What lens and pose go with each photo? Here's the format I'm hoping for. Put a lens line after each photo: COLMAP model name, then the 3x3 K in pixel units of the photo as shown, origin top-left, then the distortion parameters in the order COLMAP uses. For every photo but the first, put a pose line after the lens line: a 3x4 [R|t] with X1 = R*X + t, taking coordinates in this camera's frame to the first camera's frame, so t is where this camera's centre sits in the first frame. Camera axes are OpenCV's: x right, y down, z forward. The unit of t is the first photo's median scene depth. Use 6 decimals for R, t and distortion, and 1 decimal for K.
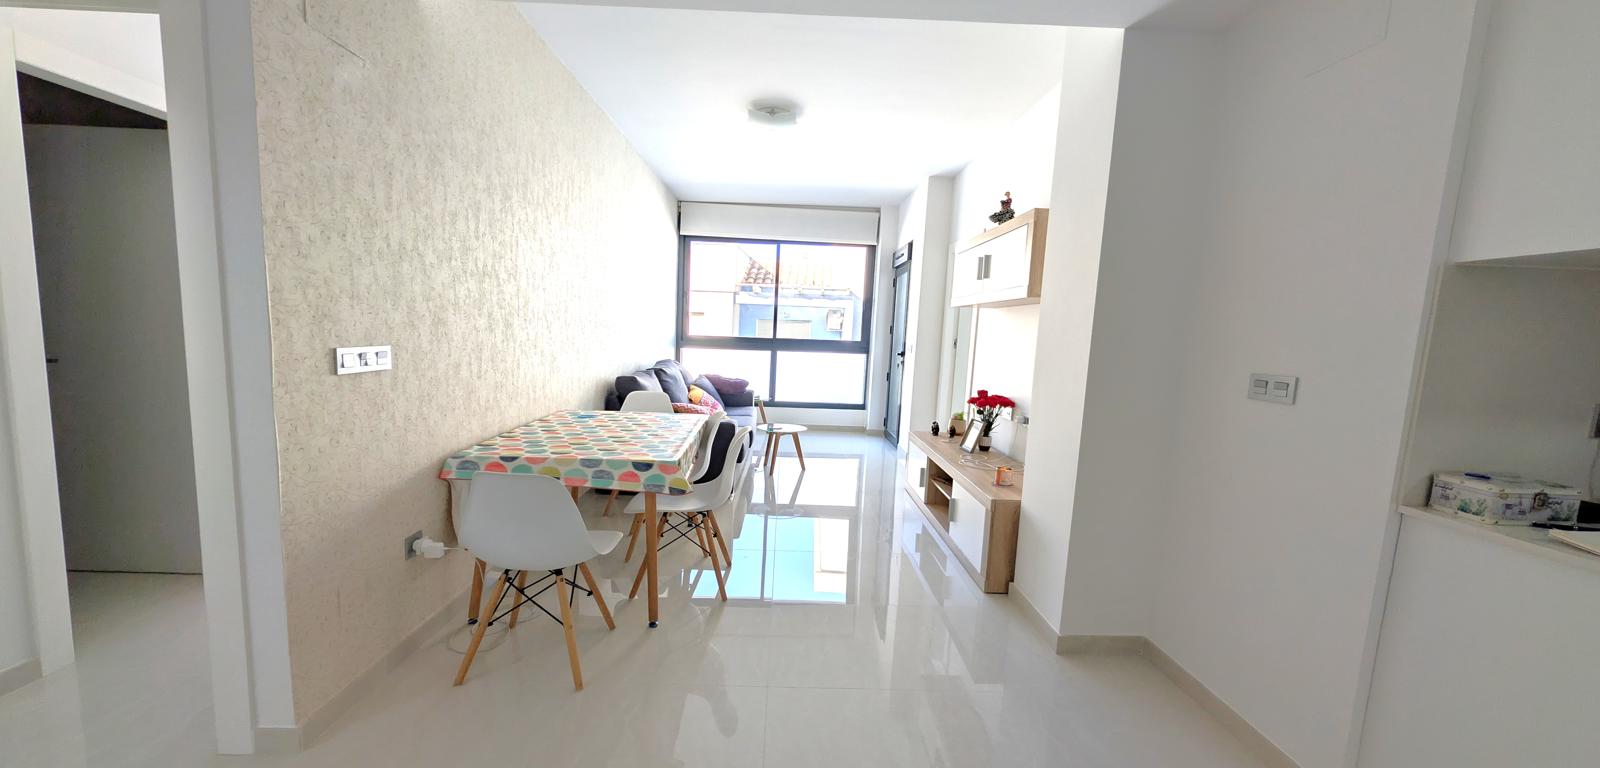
lens RADIAL K [[613.2, 0, 800.1], [0, 613.2, 396.7], [0, 0, 1]] dist [0.002059, -0.000115]
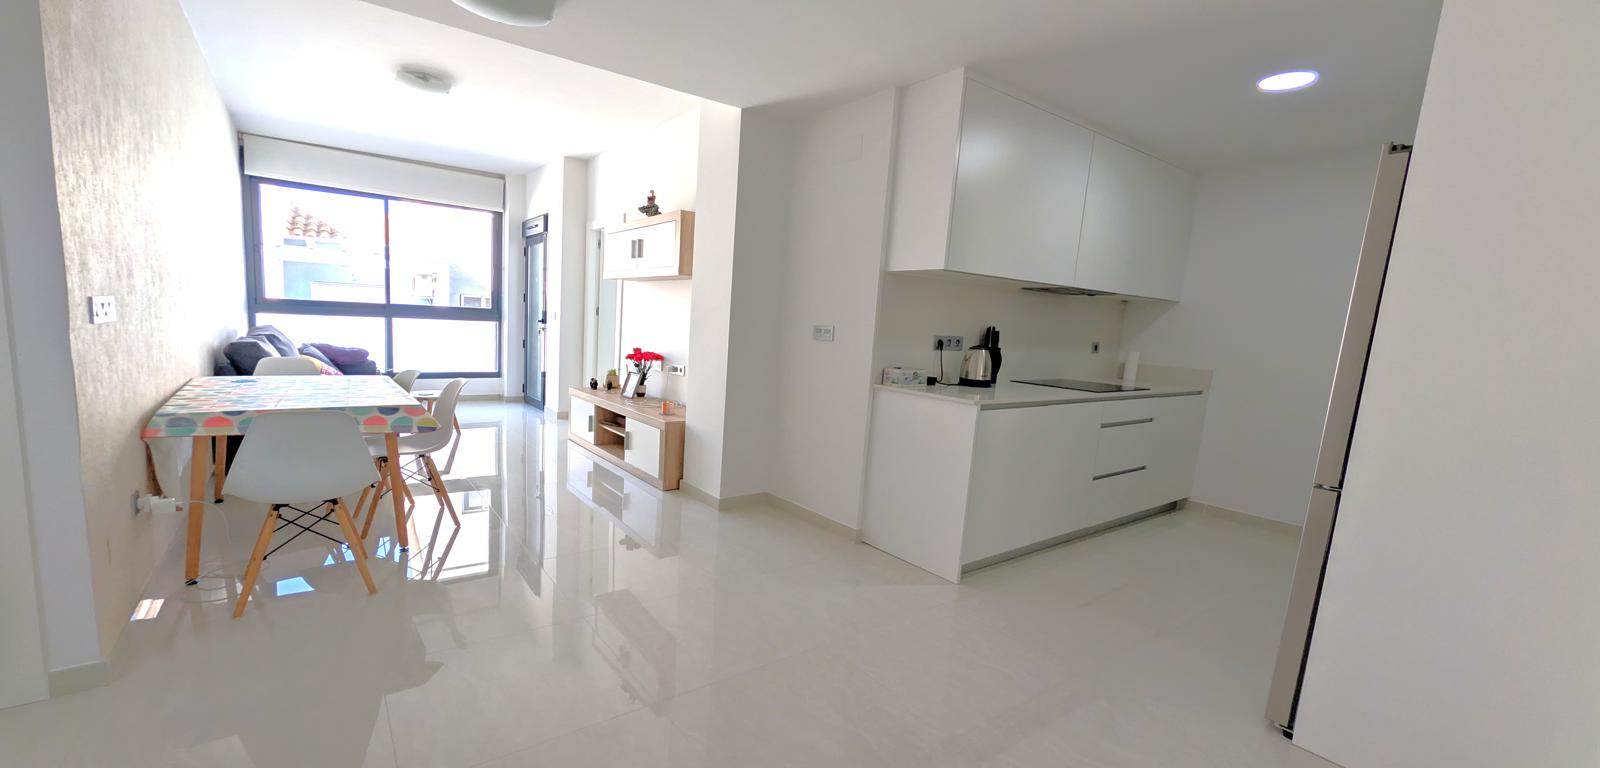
lens RADIAL K [[613.2, 0, 806.7], [0, 613.2, 405.4], [0, 0, 1]] dist [0.002059, -0.000115]
pose [[0.803417, -0.077263, 0.590382, -0.189651], [0.042869, 0.996478, 0.072071, 0.034246], [-0.593871, -0.032594, 0.803900, -0.231375]]
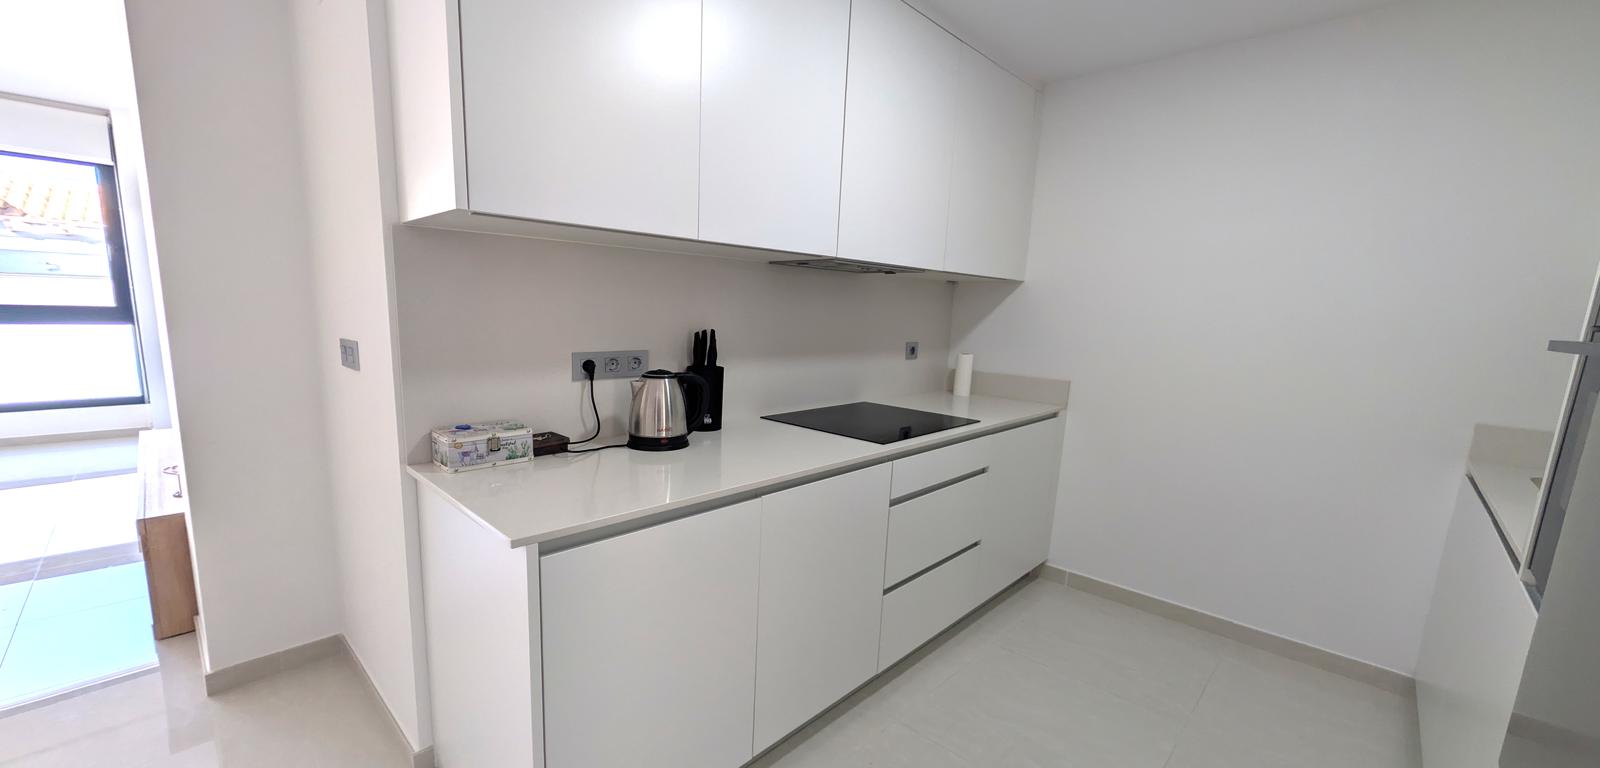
lens RADIAL K [[613.2, 0, 795.6], [0, 613.2, 399.1], [0, 0, 1]] dist [0.002059, -0.000115]
pose [[0.699671, -0.119846, 0.704342, 0.287722], [0.073759, 0.992680, 0.095638, 0.007388], [-0.710648, -0.014963, 0.703389, -0.065184]]
